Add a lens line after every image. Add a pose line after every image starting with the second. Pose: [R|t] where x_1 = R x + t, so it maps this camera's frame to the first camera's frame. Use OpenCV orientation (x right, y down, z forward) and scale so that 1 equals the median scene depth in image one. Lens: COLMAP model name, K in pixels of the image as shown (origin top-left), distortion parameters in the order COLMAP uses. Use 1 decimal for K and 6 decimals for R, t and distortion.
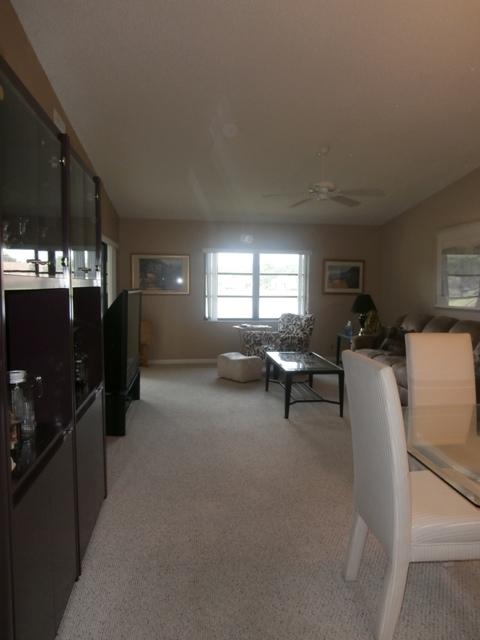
lens RADIAL K [[494.2, 0, 243.6], [0, 494.2, 308.5], [0, 0, 1]] dist [0.002527, 0.141165]
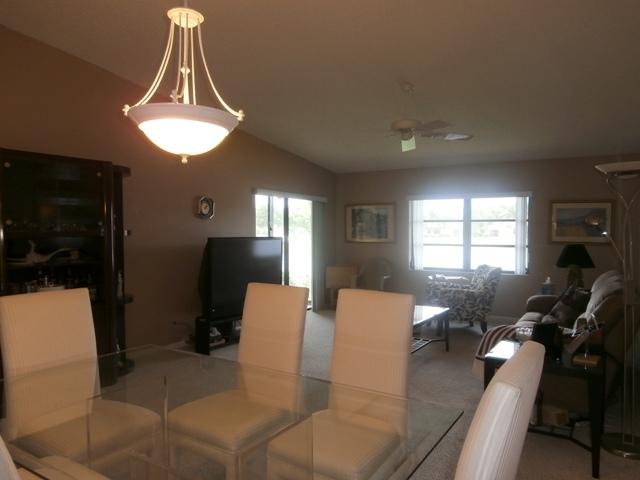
lens RADIAL K [[494.2, 0, 320.0], [0, 494.2, 240.0], [0, 0, 1]] dist [0.002527, 0.141165]
pose [[0.782369, 0.001657, -0.622813, 0.528750], [-0.017760, 0.999649, -0.019650, -0.015713], [0.622562, 0.026435, 0.782124, 0.153499]]
